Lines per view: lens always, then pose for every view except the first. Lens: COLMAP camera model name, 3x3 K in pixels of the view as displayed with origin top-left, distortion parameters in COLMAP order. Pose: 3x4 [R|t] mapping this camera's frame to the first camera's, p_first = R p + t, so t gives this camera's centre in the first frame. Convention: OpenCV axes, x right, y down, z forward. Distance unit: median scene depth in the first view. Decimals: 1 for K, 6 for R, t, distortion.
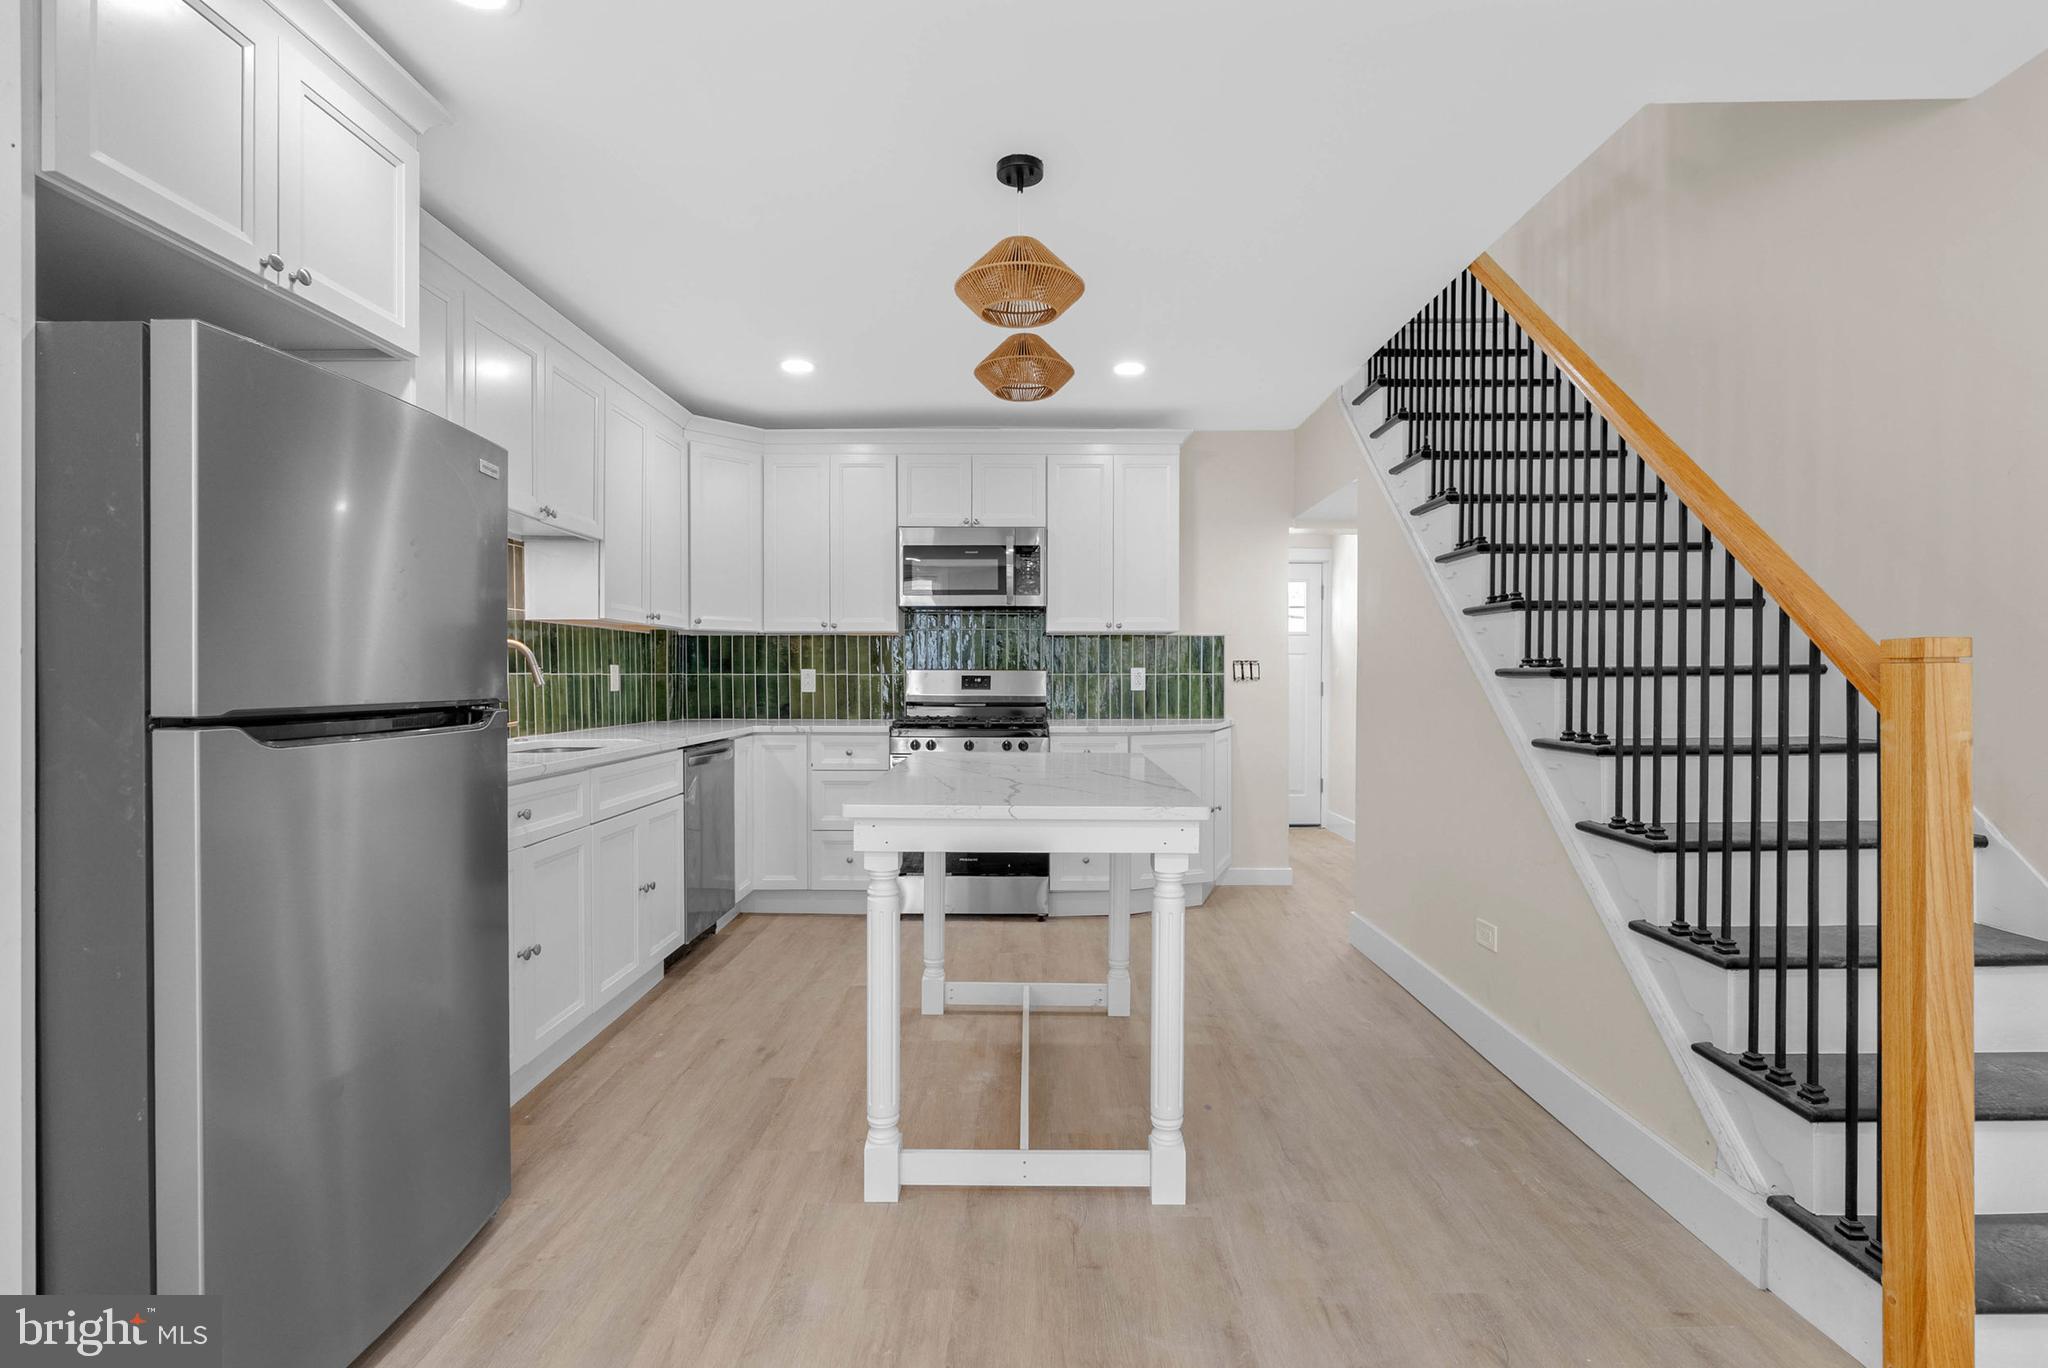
lens RADIAL K [[960.1, 0, 1013.0], [0, 960.1, 682.7], [0, 0, 1]] dist [-0.023132, 0.000321]
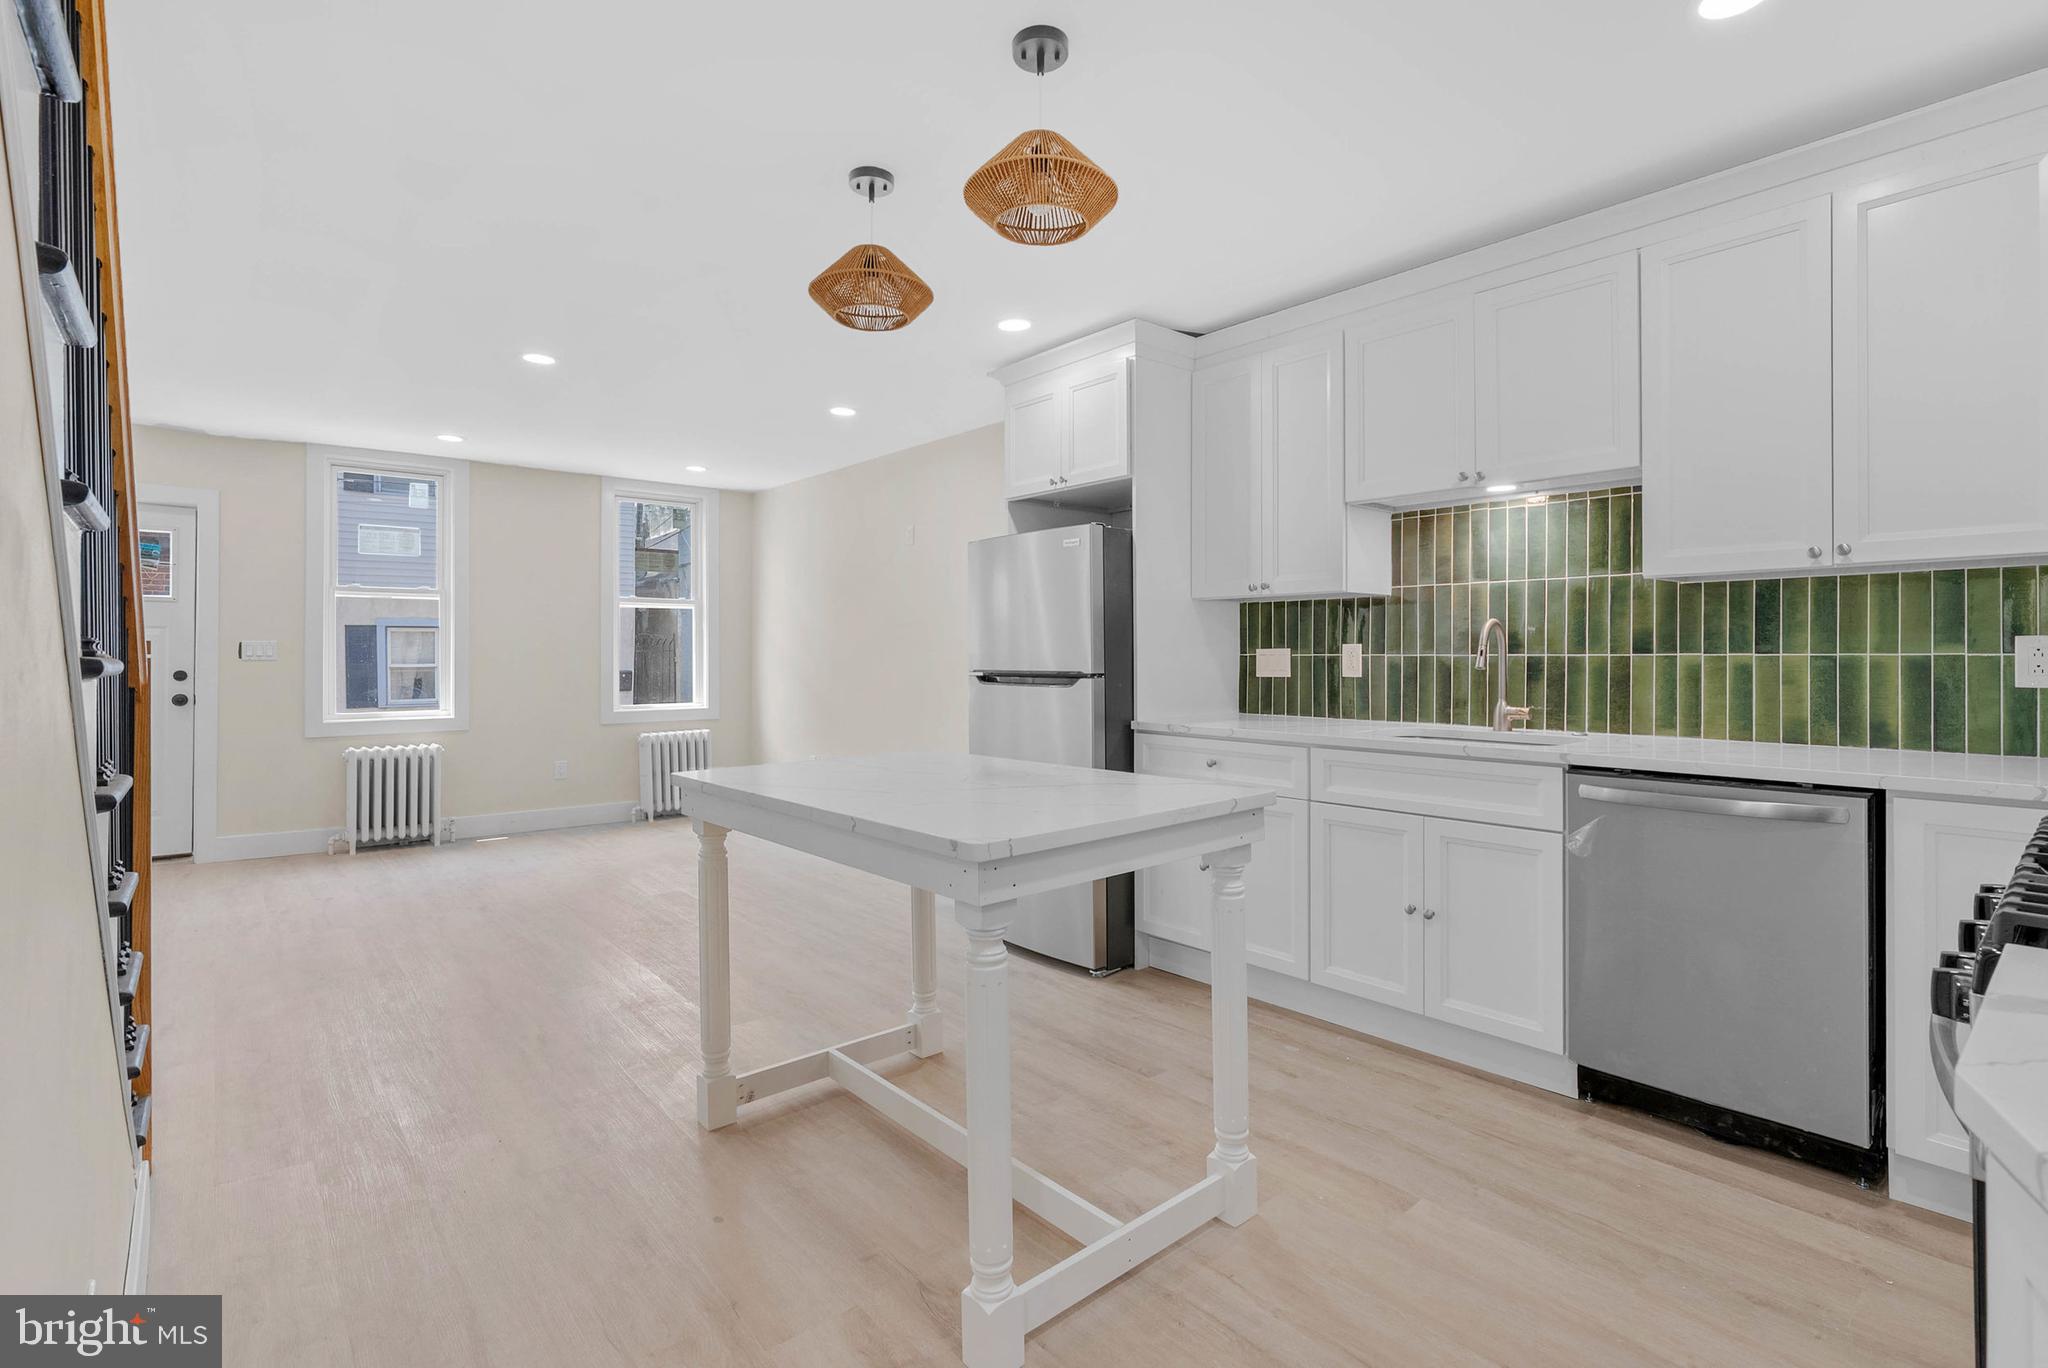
lens RADIAL K [[933.1, 0, 1005.4], [0, 933.1, 639.5], [0, 0, 1]] dist [0.001181, 0.000386]
pose [[-0.755444, -0.006440, -0.655182, 0.297178], [-0.001064, 0.999962, -0.008603, -0.011539], [0.655213, -0.005802, -0.755422, 0.958077]]
